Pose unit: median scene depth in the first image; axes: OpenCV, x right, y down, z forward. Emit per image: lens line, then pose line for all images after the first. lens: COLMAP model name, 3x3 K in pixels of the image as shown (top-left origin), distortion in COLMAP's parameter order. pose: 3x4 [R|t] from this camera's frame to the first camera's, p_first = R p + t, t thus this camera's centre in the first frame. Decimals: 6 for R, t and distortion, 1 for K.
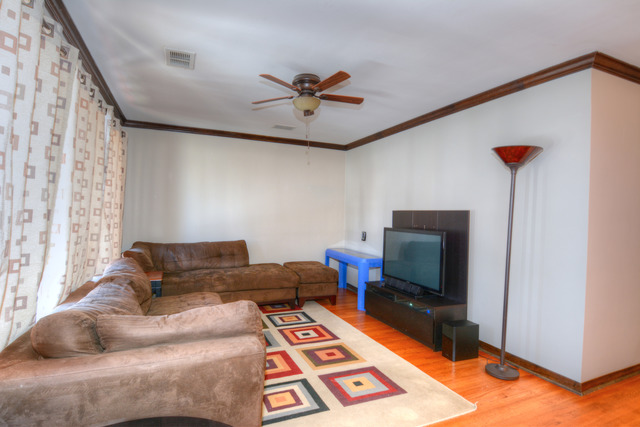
lens RADIAL K [[333.7, 0, 316.4], [0, 333.7, 219.6], [0, 0, 1]] dist [0.042585, -0.041894]
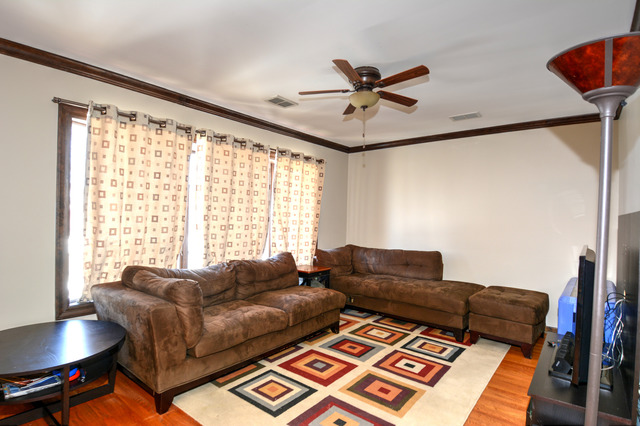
lens RADIAL K [[333.7, 0, 316.4], [0, 333.7, 219.1], [0, 0, 1]] dist [0.042585, -0.041894]
pose [[0.459920, -0.006994, -0.887933, 0.612884], [-0.029764, 0.999286, -0.023288, 0.006179], [0.887461, 0.037139, 0.459383, 0.404156]]
